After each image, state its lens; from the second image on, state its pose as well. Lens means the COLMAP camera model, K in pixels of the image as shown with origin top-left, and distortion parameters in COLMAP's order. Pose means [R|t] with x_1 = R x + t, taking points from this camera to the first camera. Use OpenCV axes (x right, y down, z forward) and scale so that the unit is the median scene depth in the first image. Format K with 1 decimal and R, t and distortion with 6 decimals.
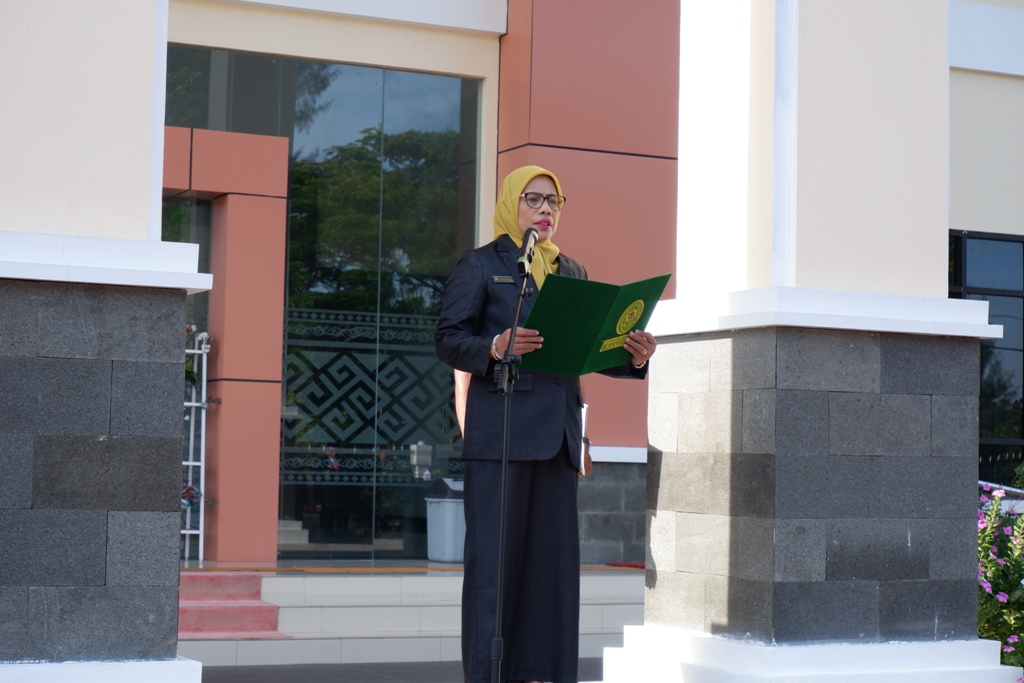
lens RADIAL K [[1945.4, 0, 512.3], [0, 1945.4, 340.1], [0, 0, 1]] dist [-0.103312, 0.000000]
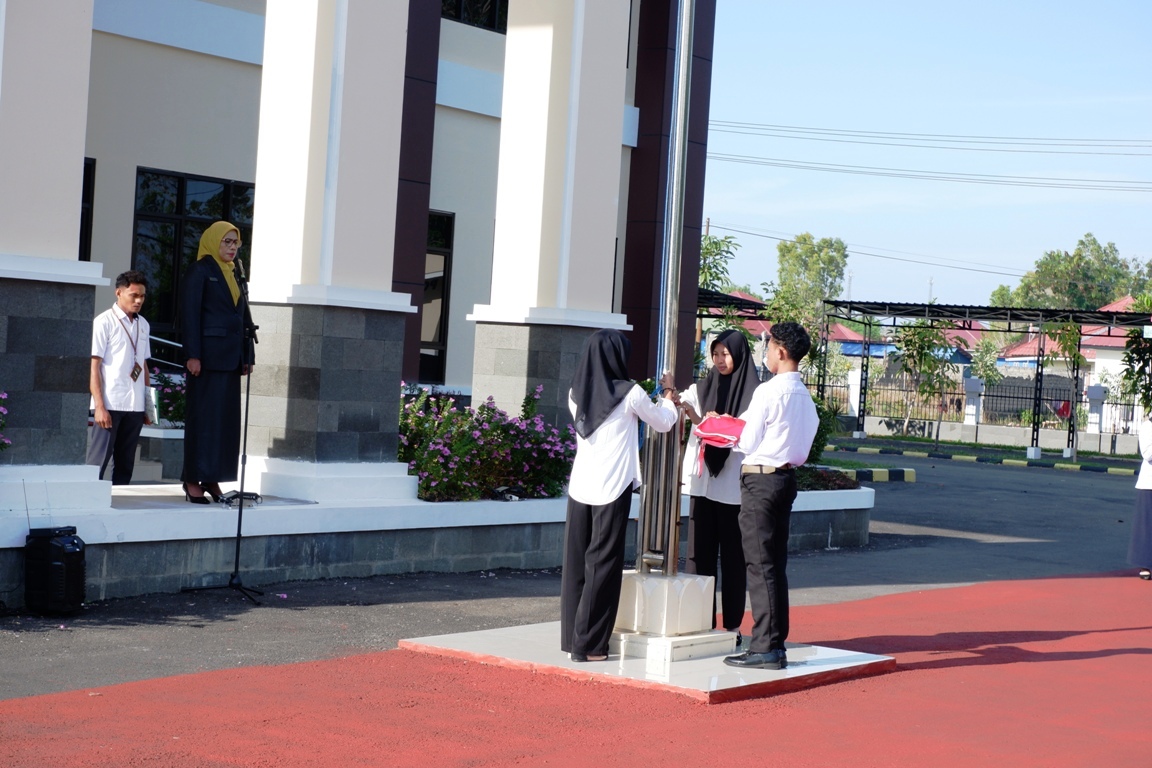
lens RADIAL K [[2111.2, 0, 575.9], [0, 2111.2, 384.1], [0, 0, 1]] dist [0.020911, 0.000000]
pose [[0.868312, 0.026579, 0.495307, -0.714038], [-0.074957, 0.994127, 0.078058, -0.115501], [-0.490323, -0.104906, 0.865204, -1.021653]]
